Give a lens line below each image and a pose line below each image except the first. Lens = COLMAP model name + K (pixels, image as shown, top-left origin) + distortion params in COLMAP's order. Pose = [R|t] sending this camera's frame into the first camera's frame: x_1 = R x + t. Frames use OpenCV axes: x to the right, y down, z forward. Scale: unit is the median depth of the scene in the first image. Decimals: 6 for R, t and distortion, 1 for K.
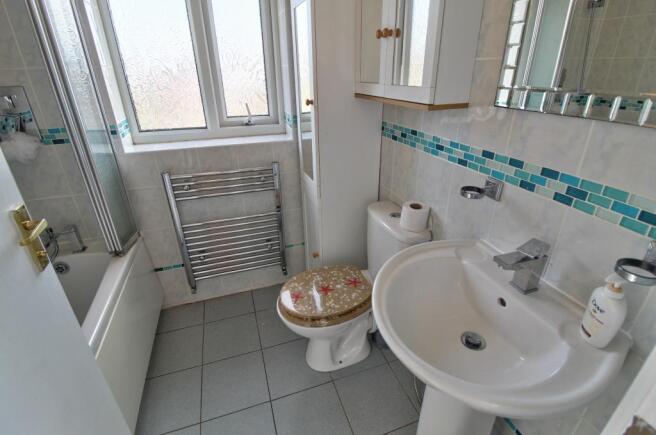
lens RADIAL K [[307.0, 0, 329.5], [0, 307.0, 214.9], [0, 0, 1]] dist [-0.002787, -0.001042]
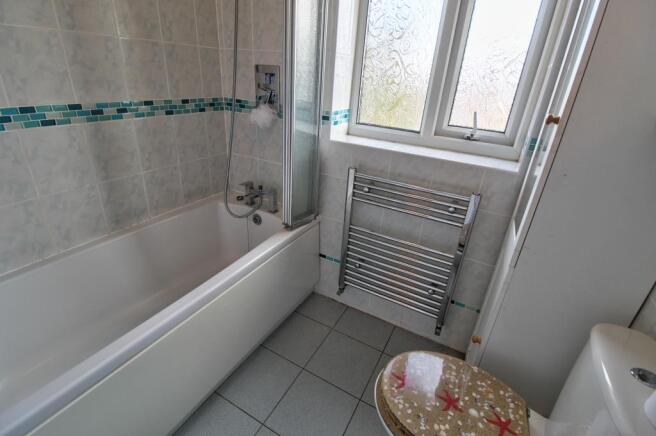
lens RADIAL K [[307.0, 0, 329.5], [0, 307.0, 215.4], [0, 0, 1]] dist [-0.002787, -0.001042]
pose [[0.676578, 0.358958, -0.642956, 0.071328], [-0.378630, 0.918458, 0.114339, -0.074948], [0.631571, 0.166083, 0.757321, 0.230877]]
